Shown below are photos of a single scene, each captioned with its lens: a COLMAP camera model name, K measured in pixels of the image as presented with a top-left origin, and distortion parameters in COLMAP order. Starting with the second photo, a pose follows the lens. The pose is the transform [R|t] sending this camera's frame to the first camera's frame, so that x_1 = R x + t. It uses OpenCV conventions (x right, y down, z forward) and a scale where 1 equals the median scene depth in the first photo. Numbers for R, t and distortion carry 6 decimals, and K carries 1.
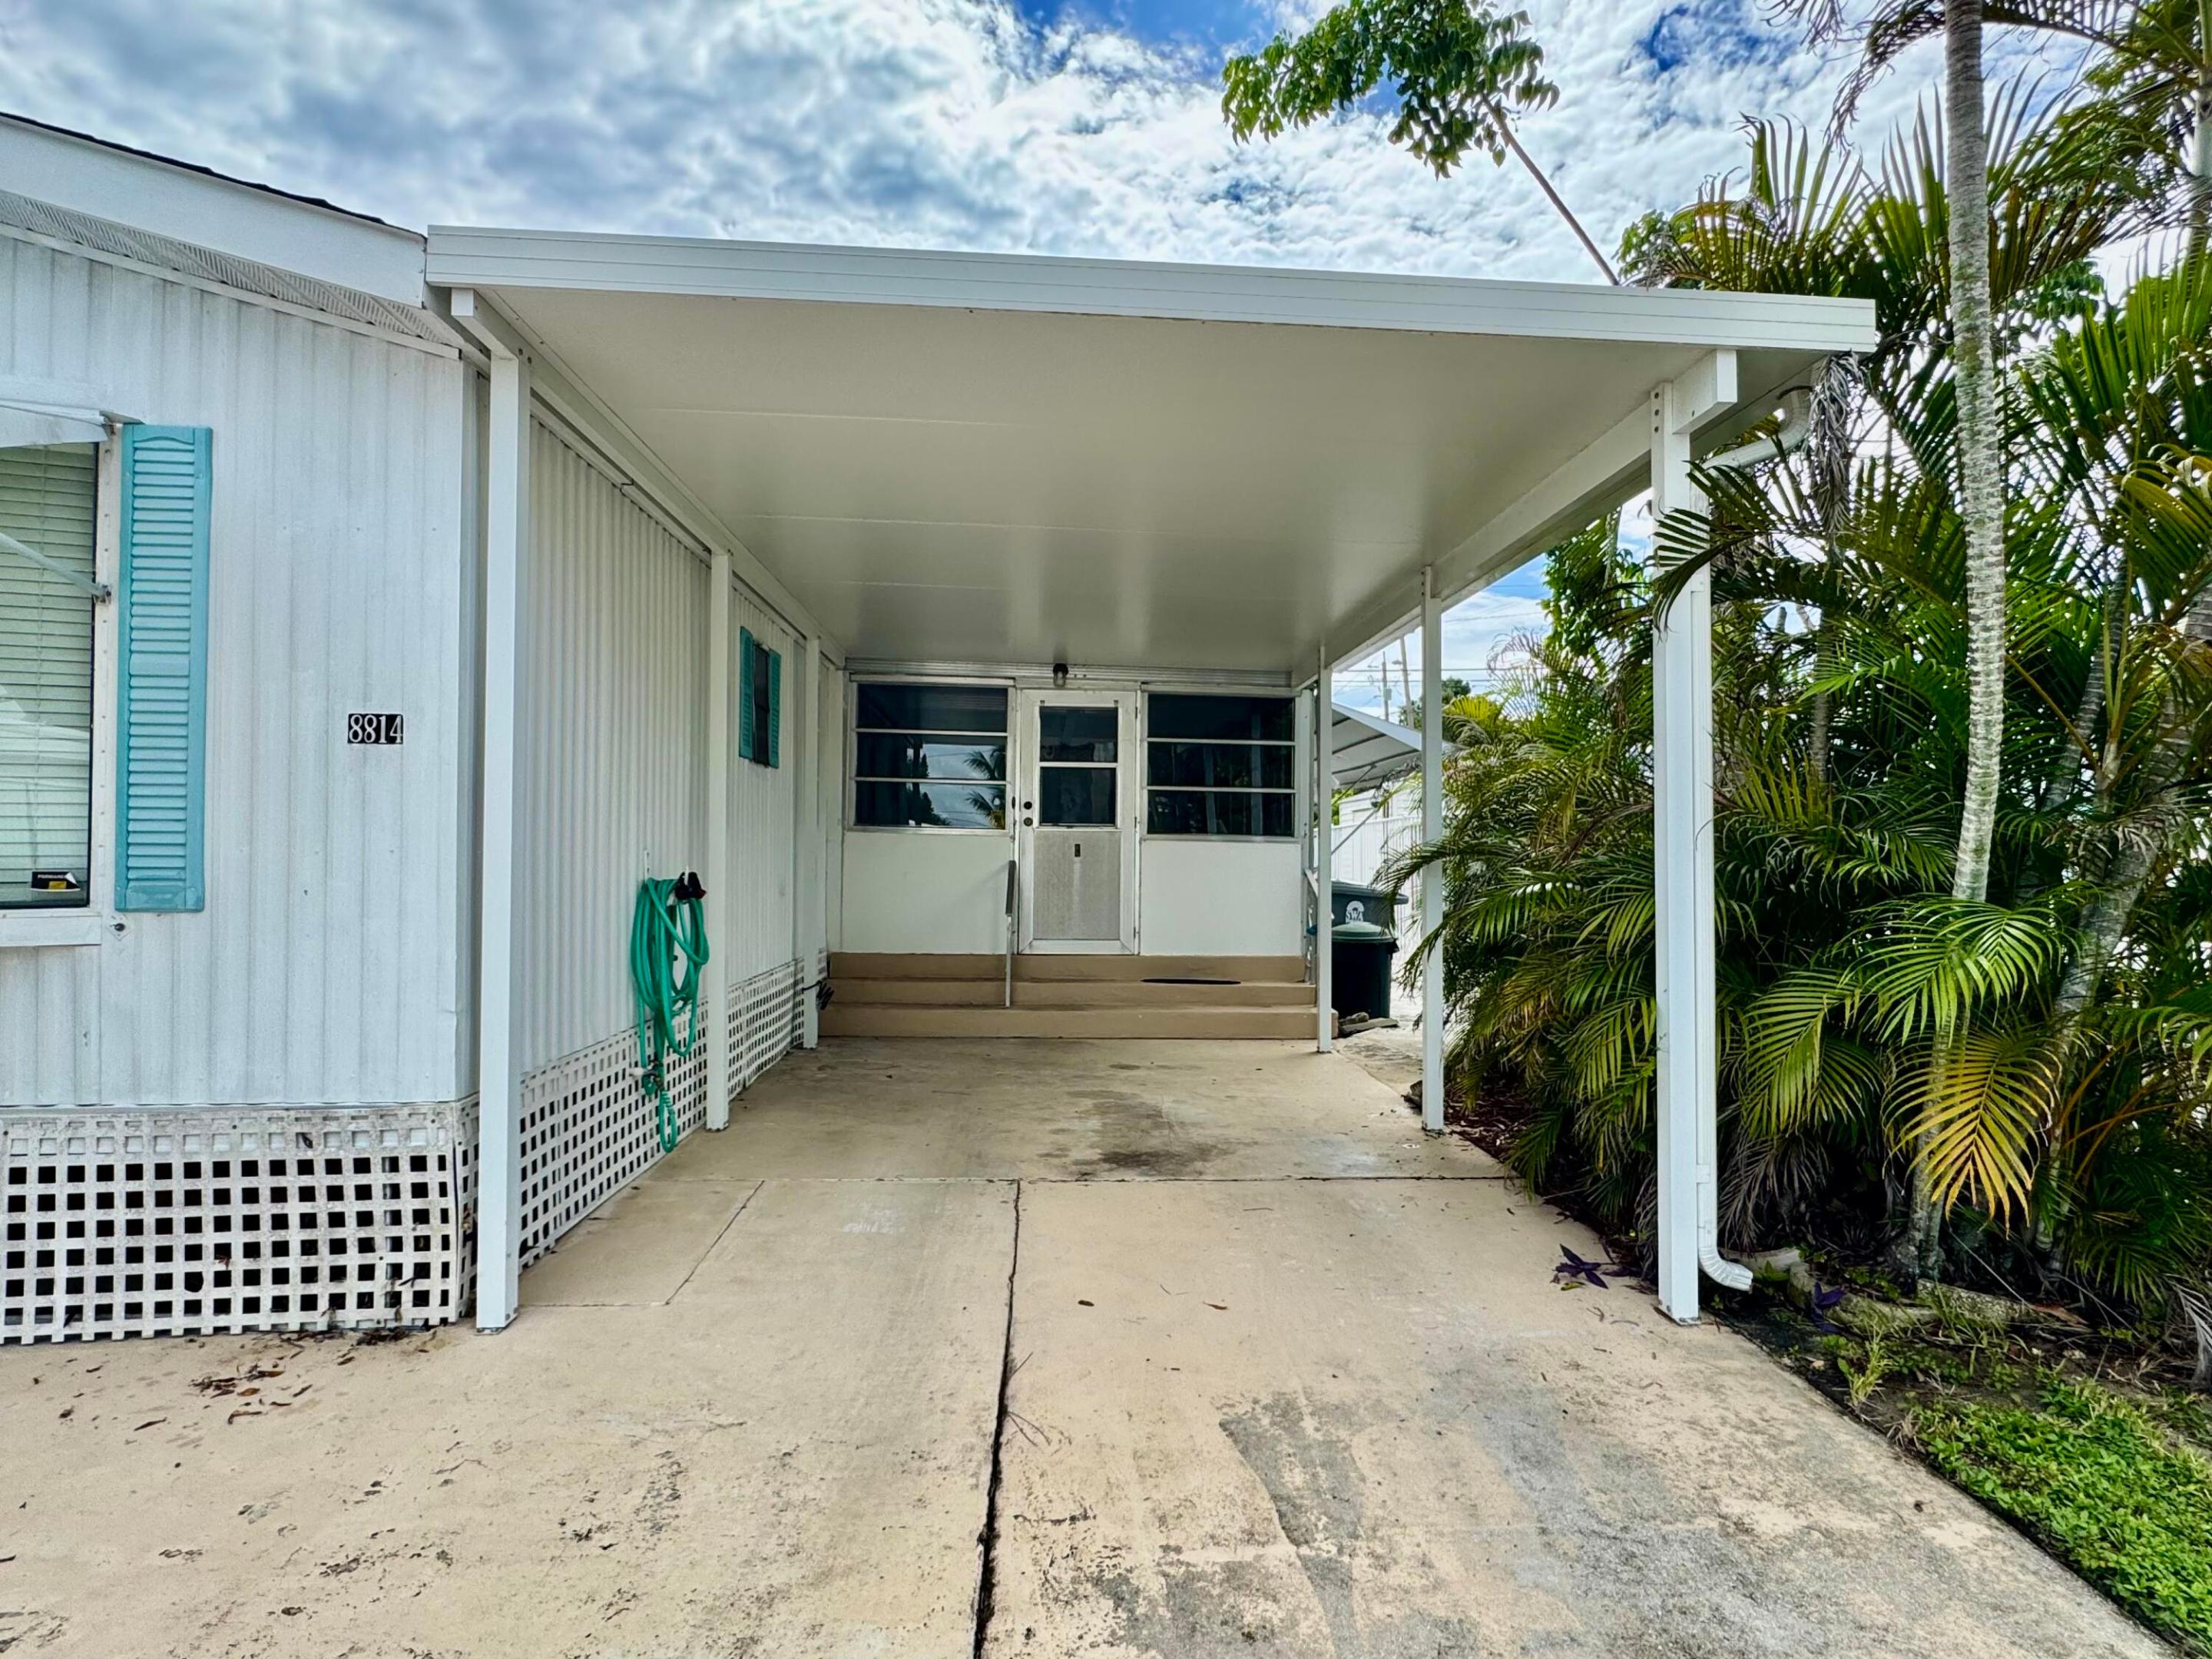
lens RADIAL K [[1175.3, 0, 1106.0], [0, 1175.3, 829.5], [0, 0, 1]] dist [-0.003321, -0.000089]
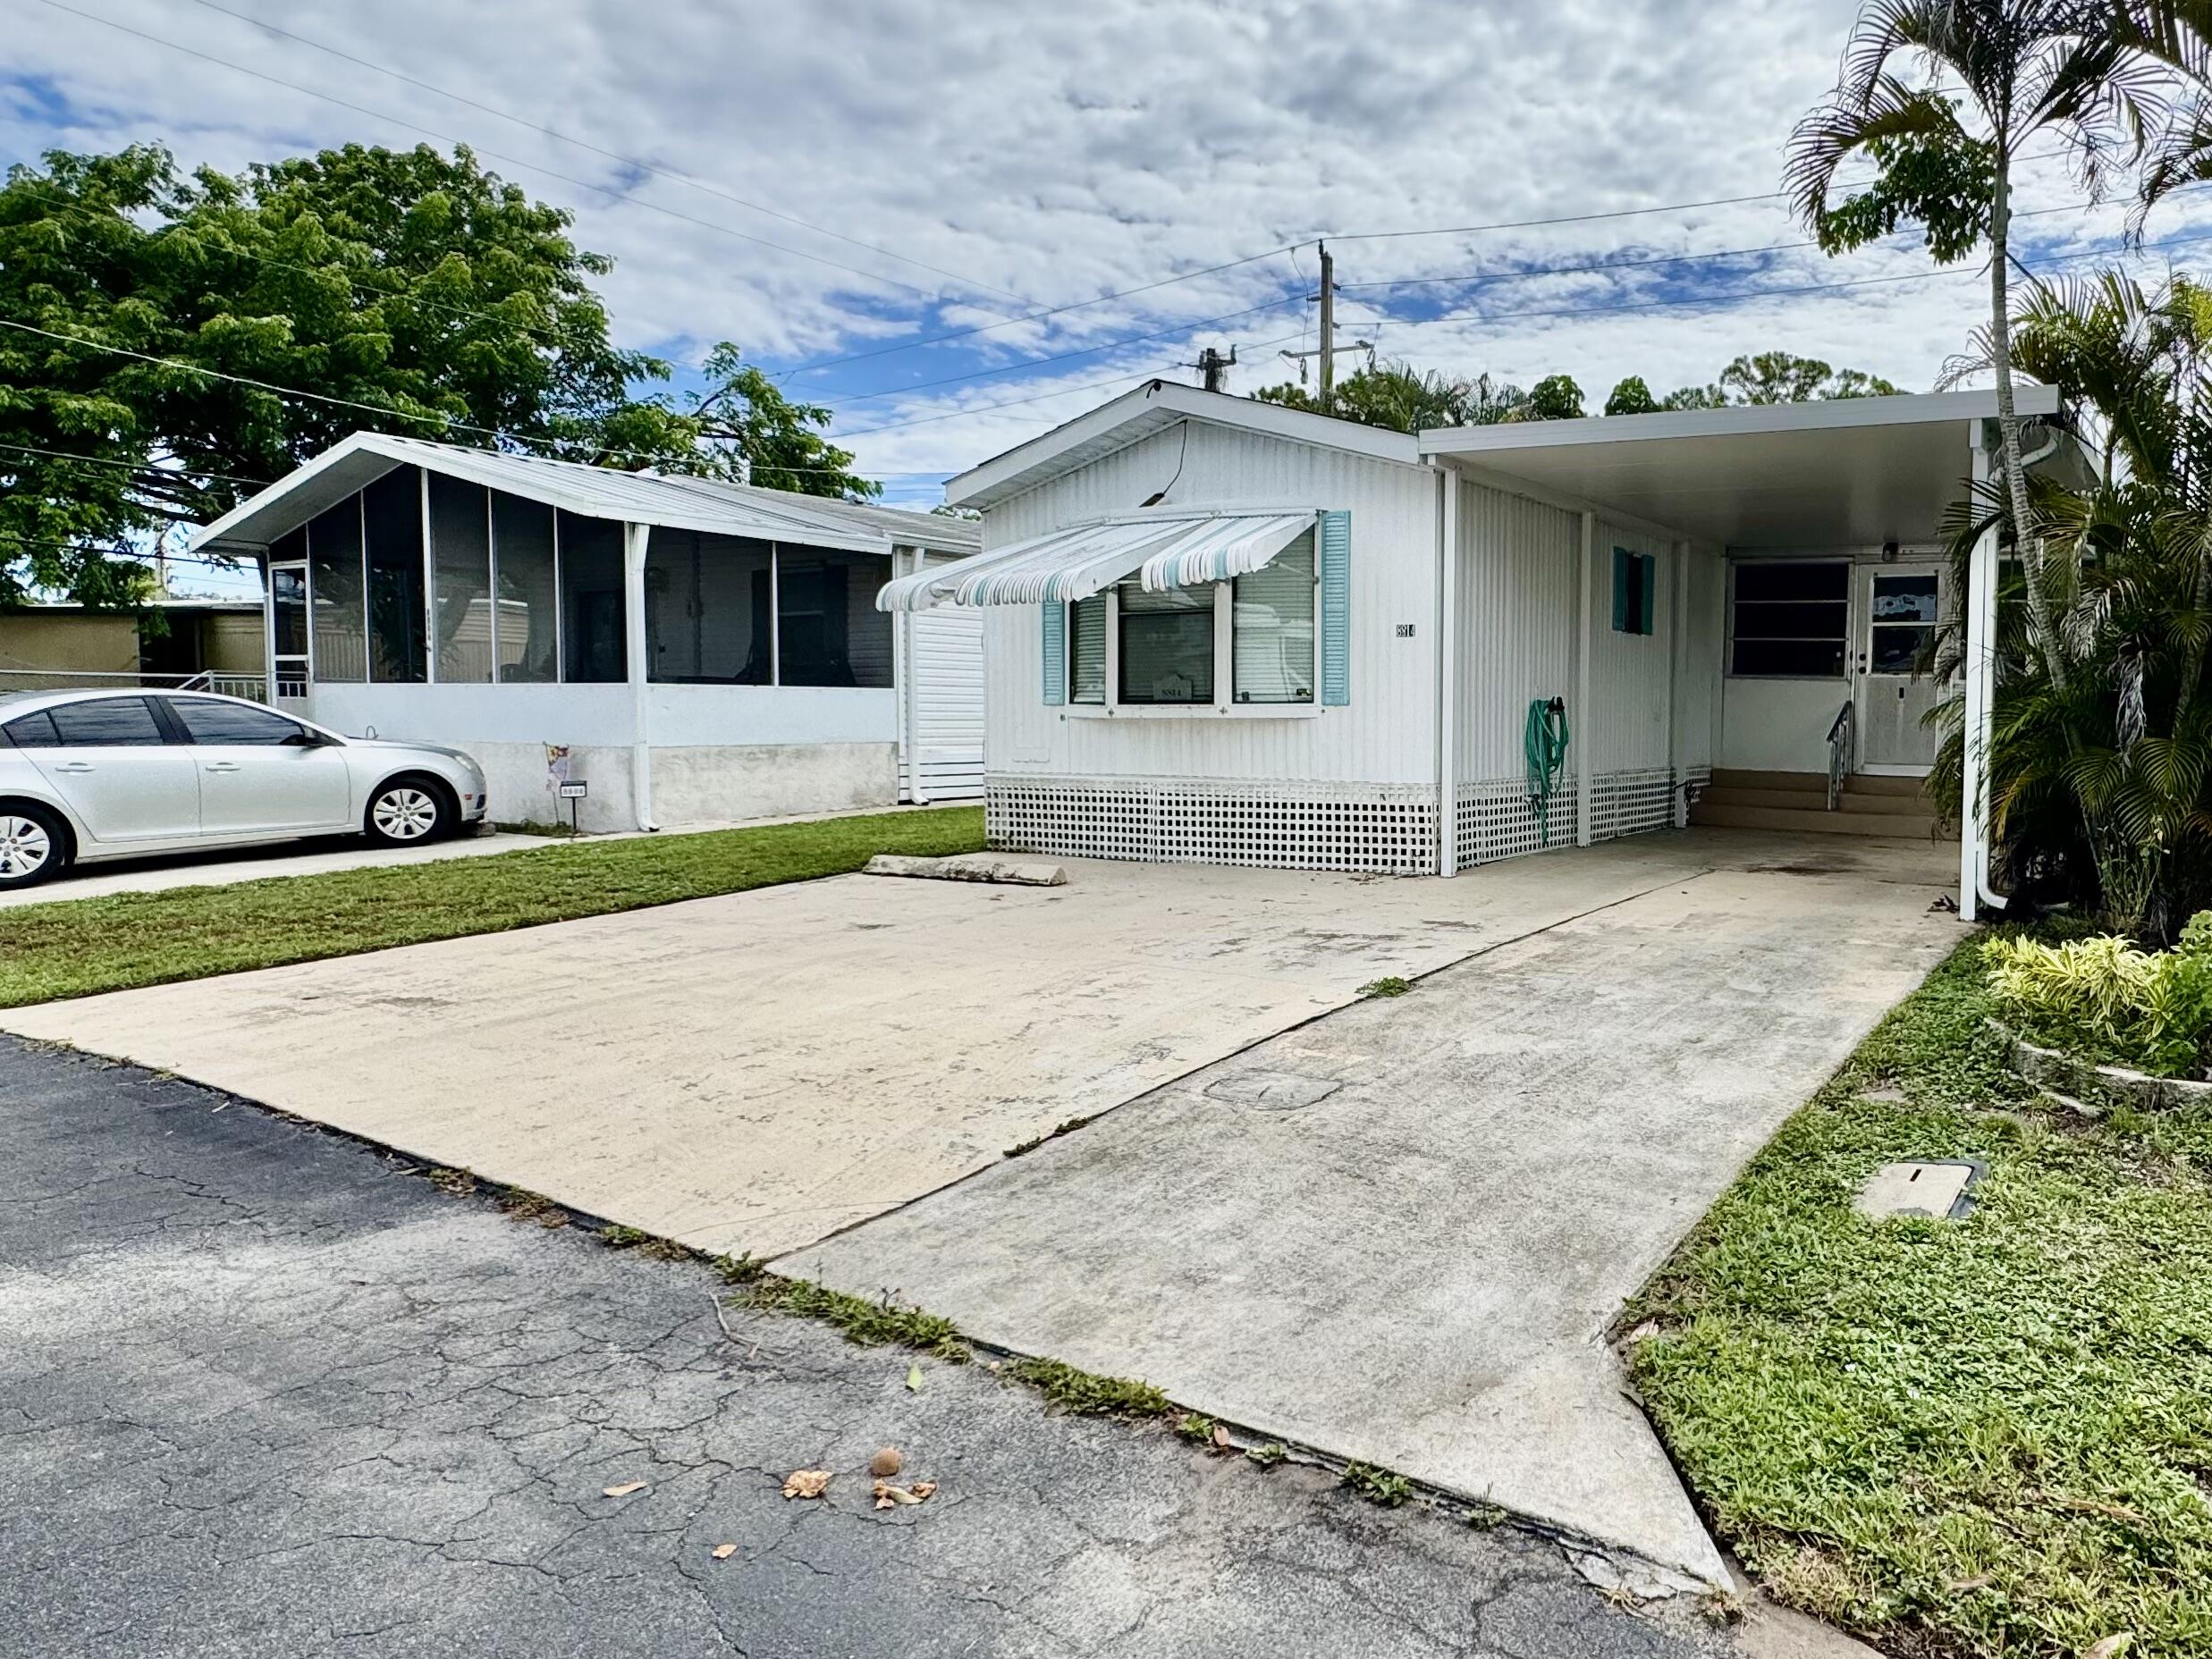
lens RADIAL K [[1471.3, 0, 1454.4], [0, 1471.3, 827.3], [0, 0, 1]] dist [0.000872, -0.001917]
pose [[0.843790, 0.045982, -0.534699, 0.464338], [0.003355, 0.995851, 0.090934, 0.018165], [0.536662, -0.078523, 0.840136, -0.642810]]
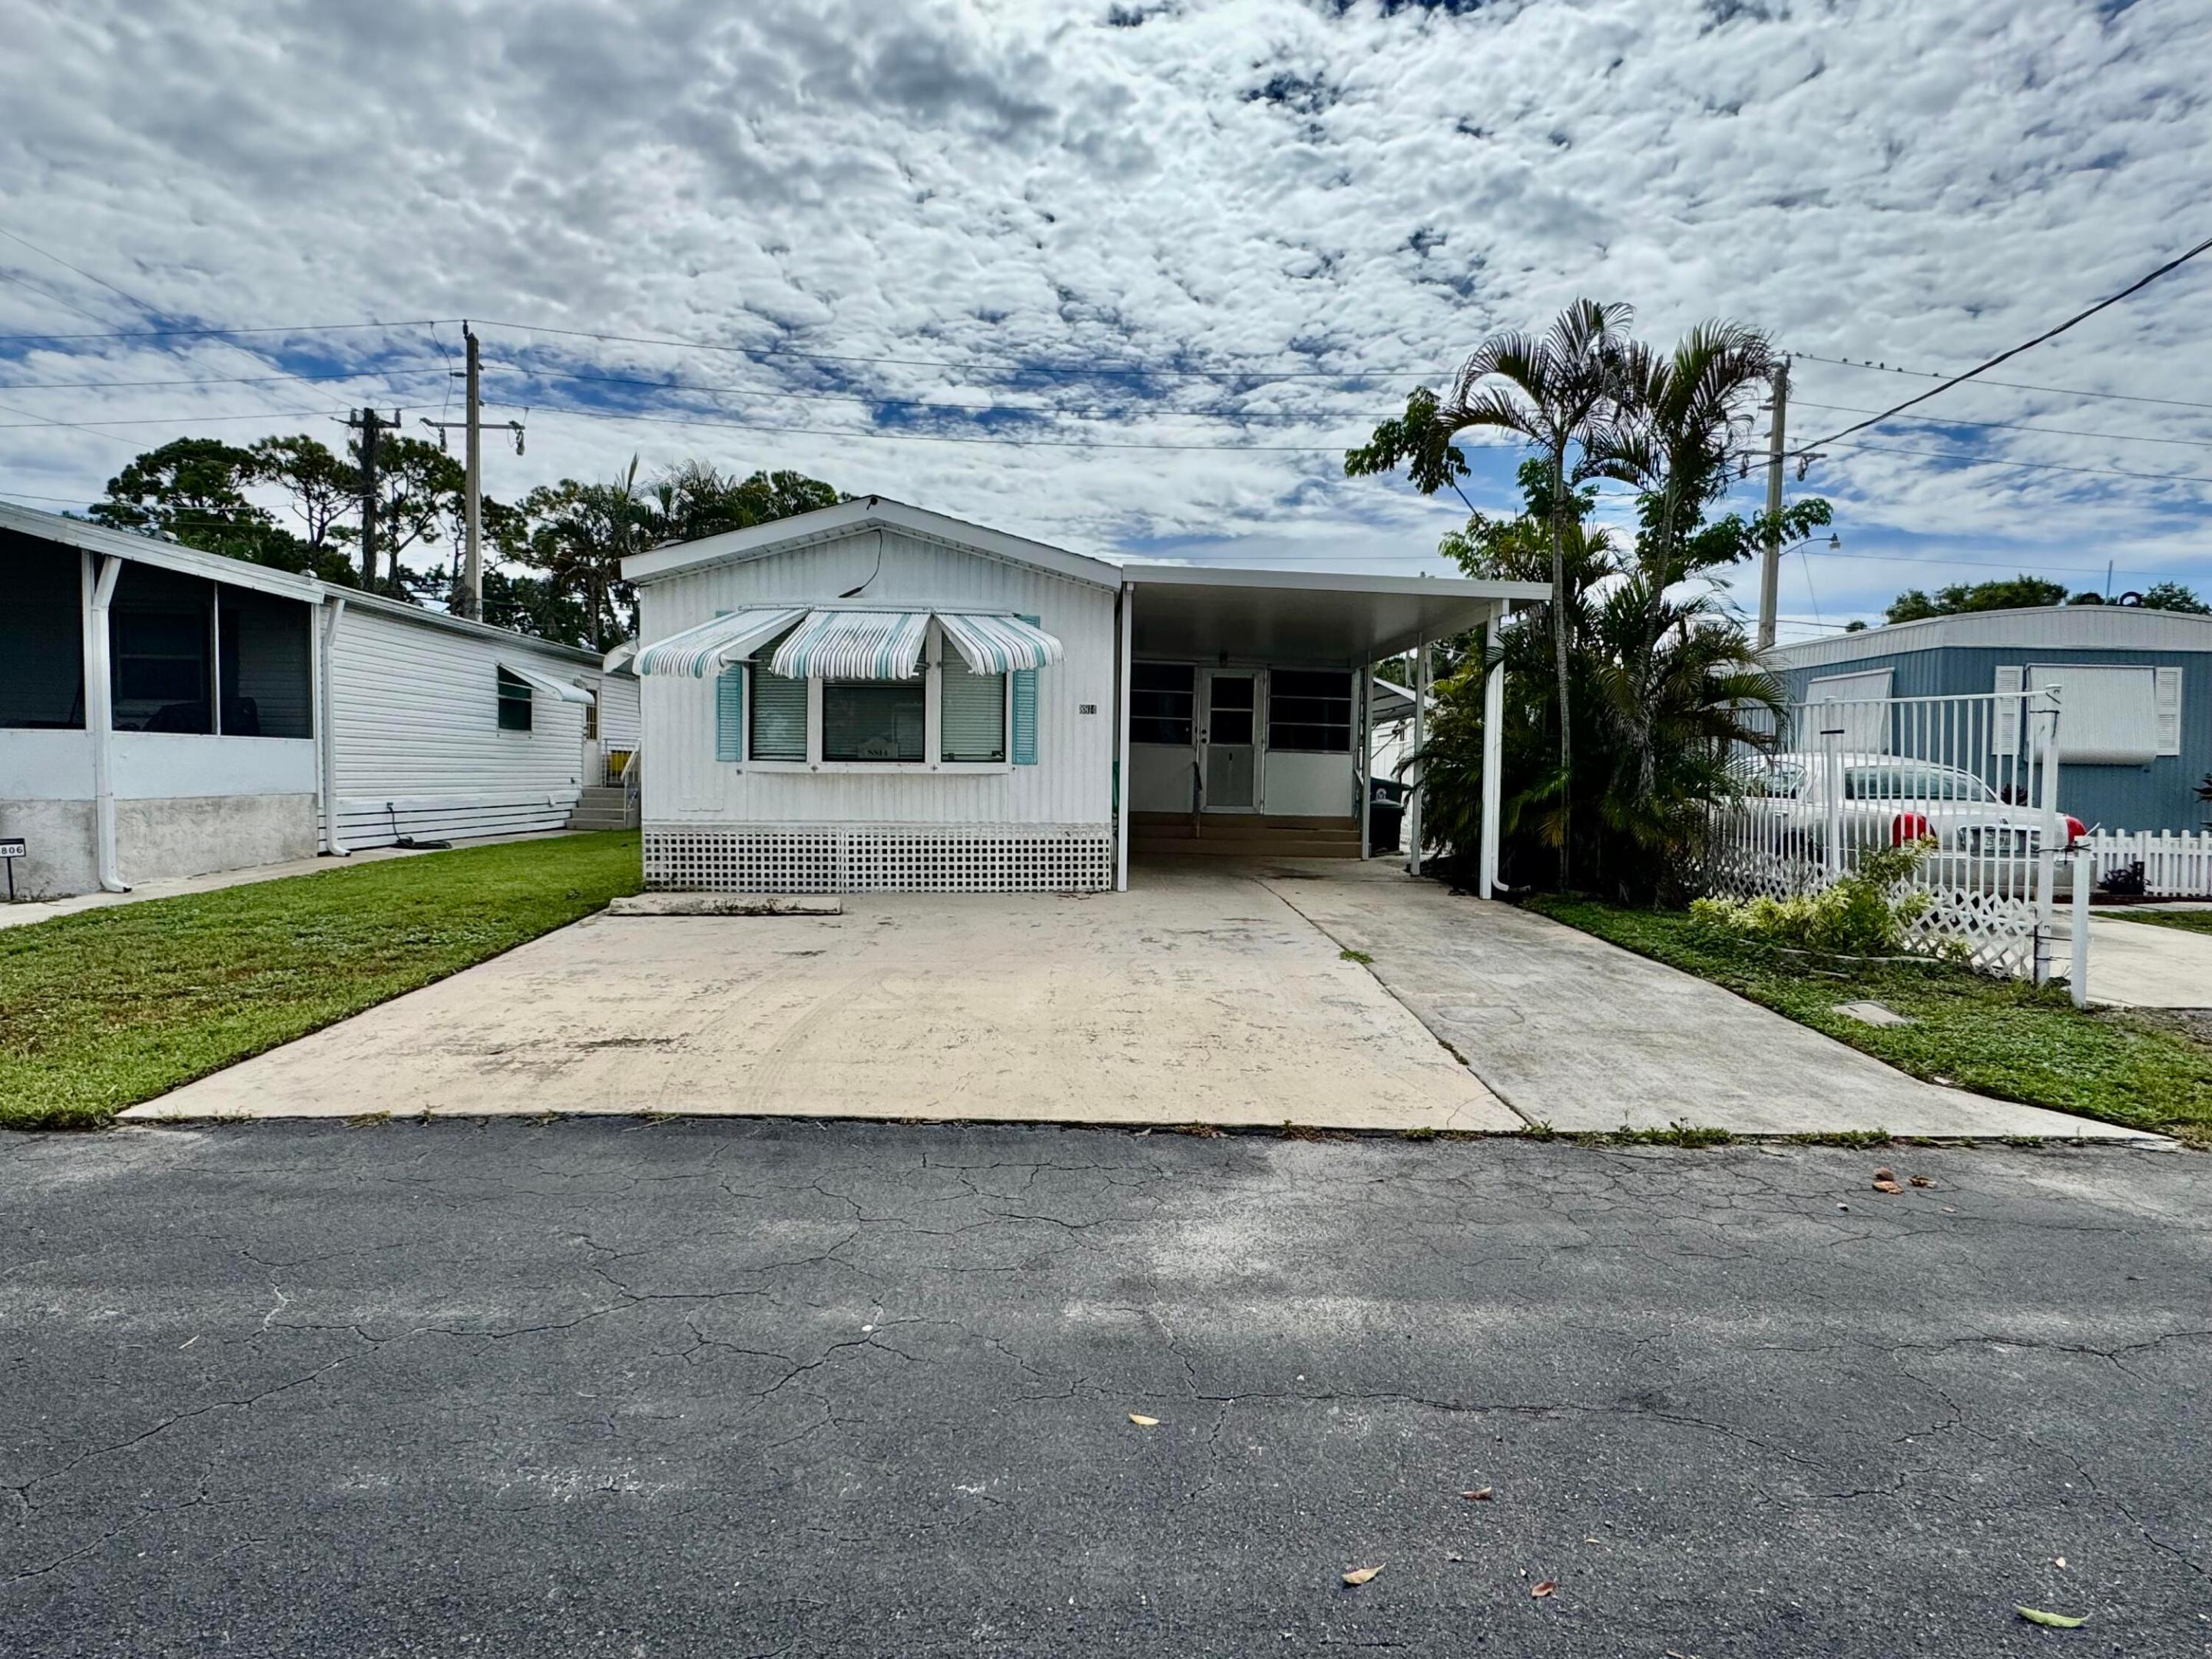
lens RADIAL K [[1202.0, 0, 1100.2], [0, 1202.0, 872.0], [0, 0, 1]] dist [-0.000067, 0.001225]
pose [[0.999784, 0.013797, -0.015522, -0.220997], [-0.012186, 0.994966, 0.099465, 0.013218], [0.016817, -0.099254, 0.994920, -0.988950]]
